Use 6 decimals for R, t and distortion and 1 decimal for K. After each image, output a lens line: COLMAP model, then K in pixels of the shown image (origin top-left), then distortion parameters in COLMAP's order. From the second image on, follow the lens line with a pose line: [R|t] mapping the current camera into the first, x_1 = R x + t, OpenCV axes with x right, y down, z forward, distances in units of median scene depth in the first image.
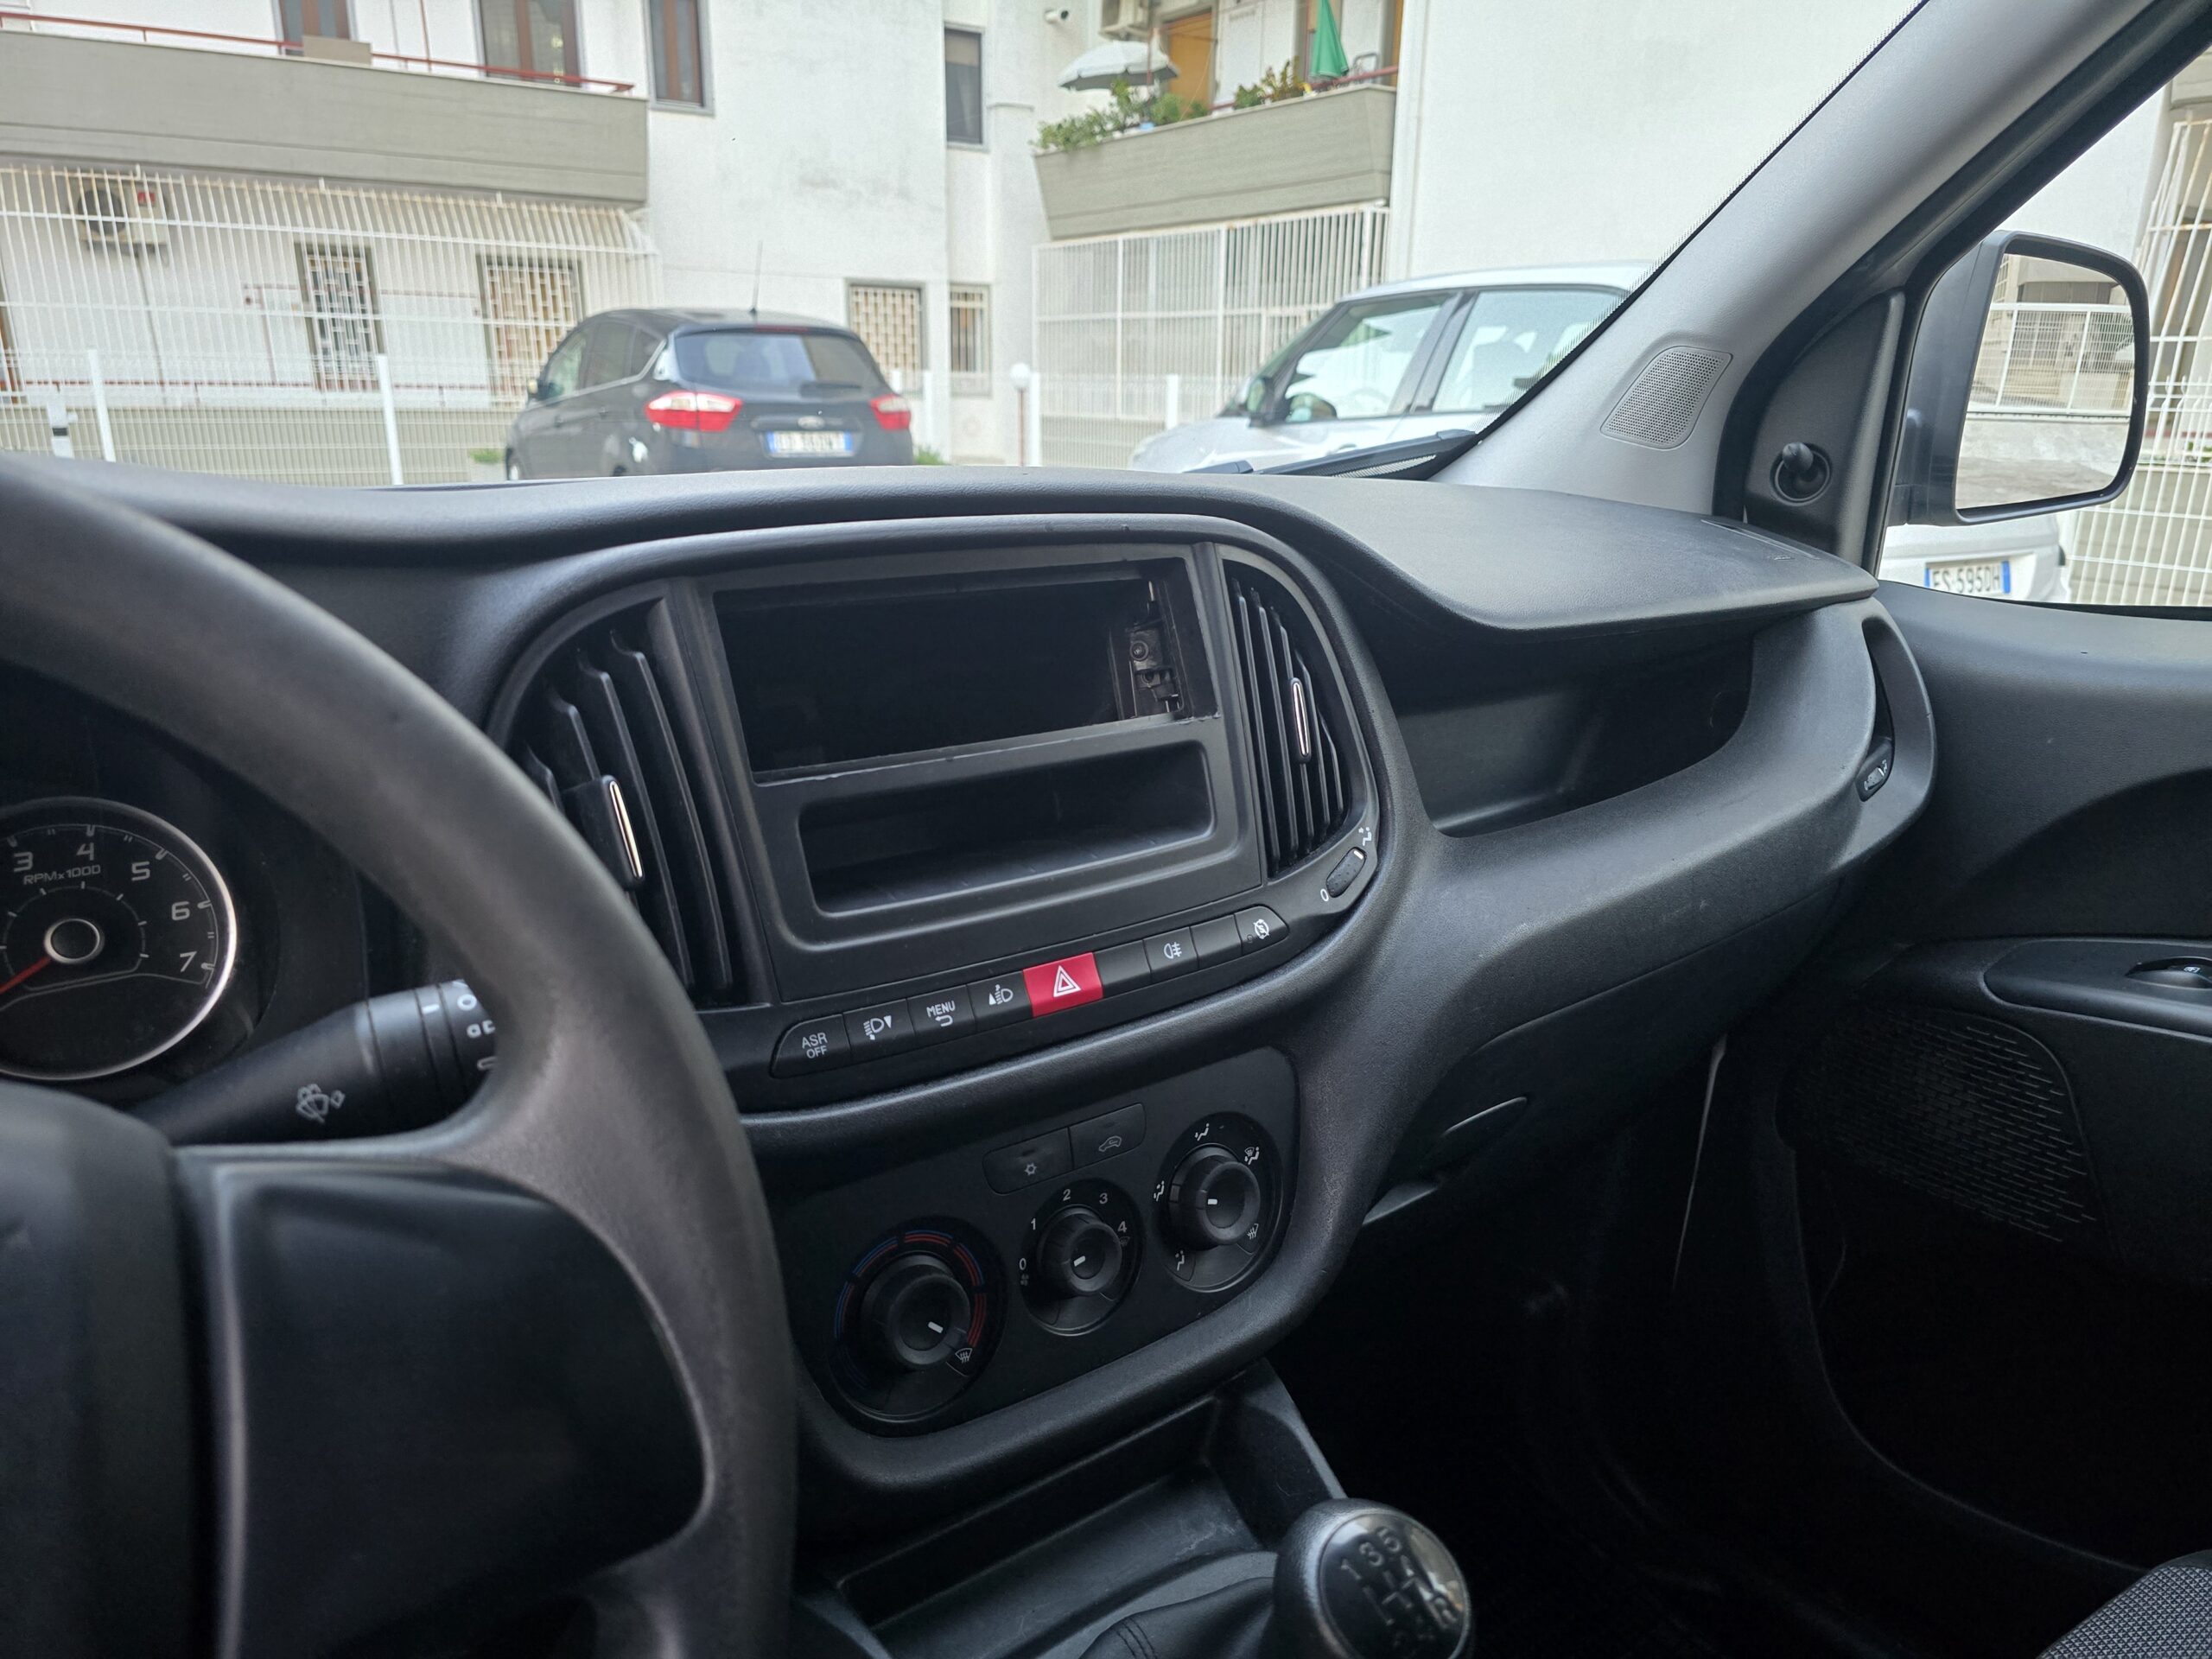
lens RADIAL K [[1502.3, 0, 1100.6], [0, 1502.3, 835.0], [0, 0, 1]] dist [0.026437, -0.023532]
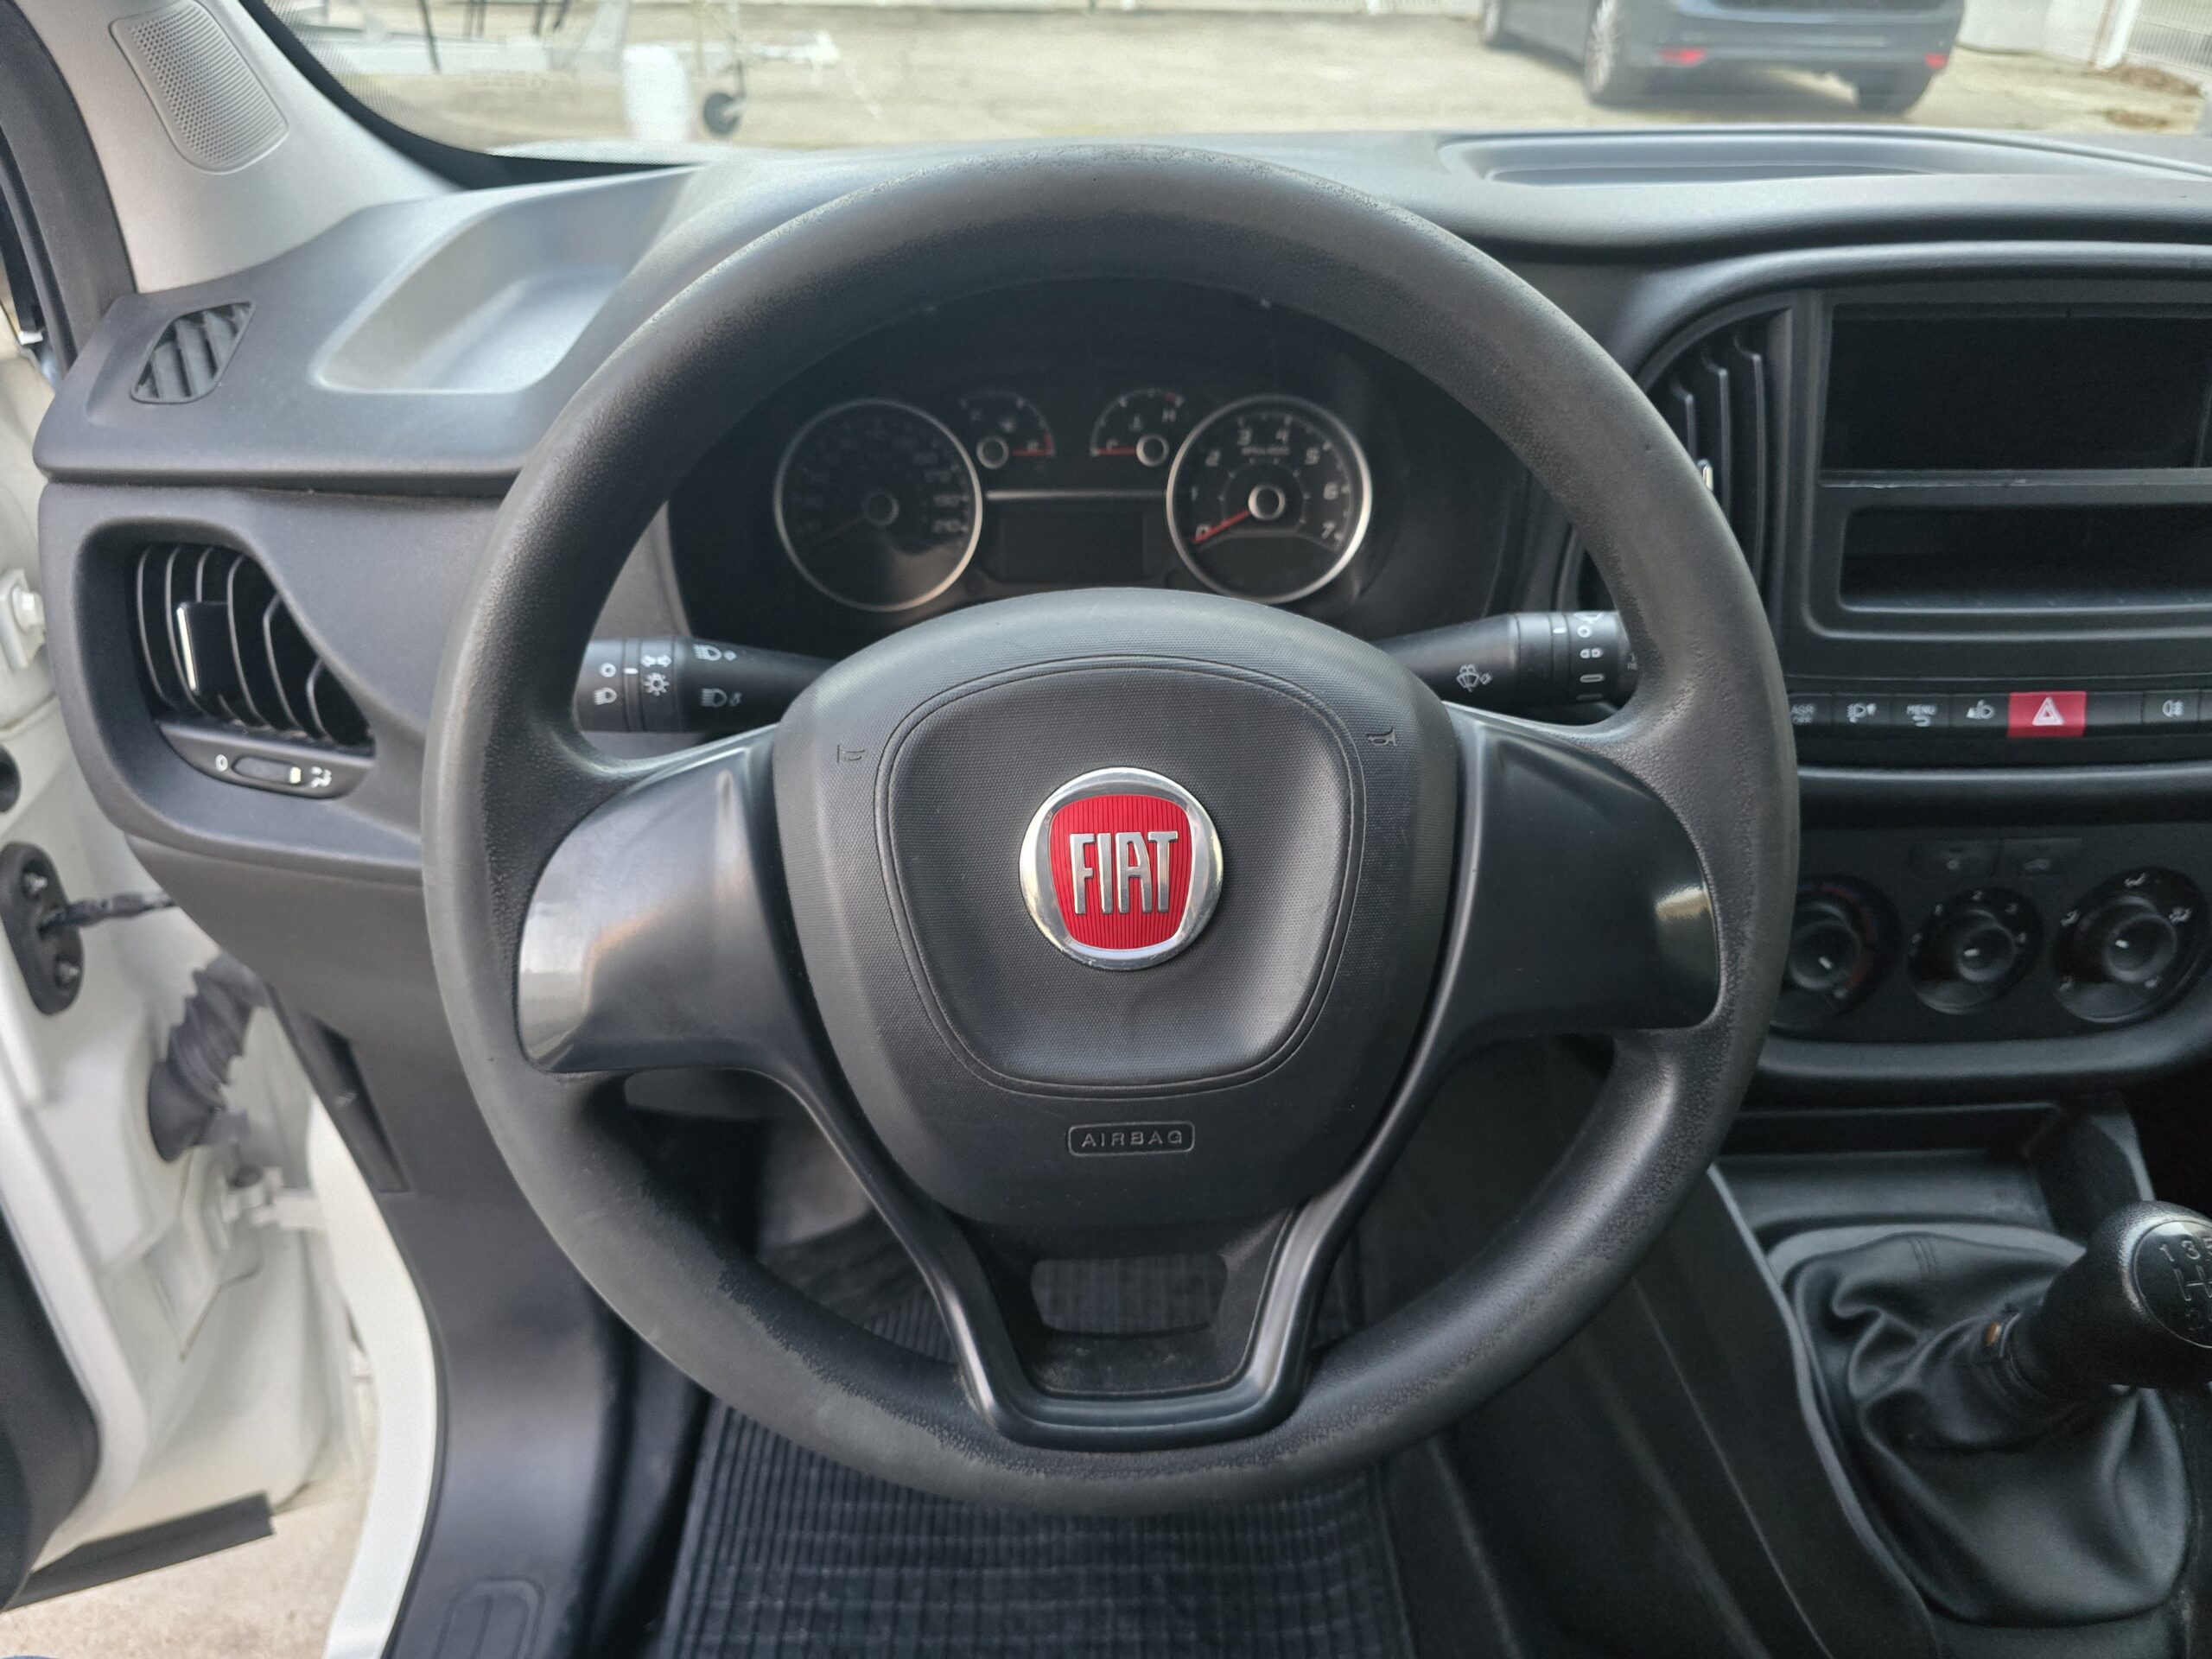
lens RADIAL K [[1502.3, 0, 1110.1], [0, 1502.3, 844.1], [0, 0, 1]] dist [0.026437, -0.023532]
pose [[0.841946, 0.301579, -0.447412, -0.078363], [-0.164145, 0.933073, 0.320049, -0.052002], [0.513988, -0.196023, 0.835100, -0.274125]]
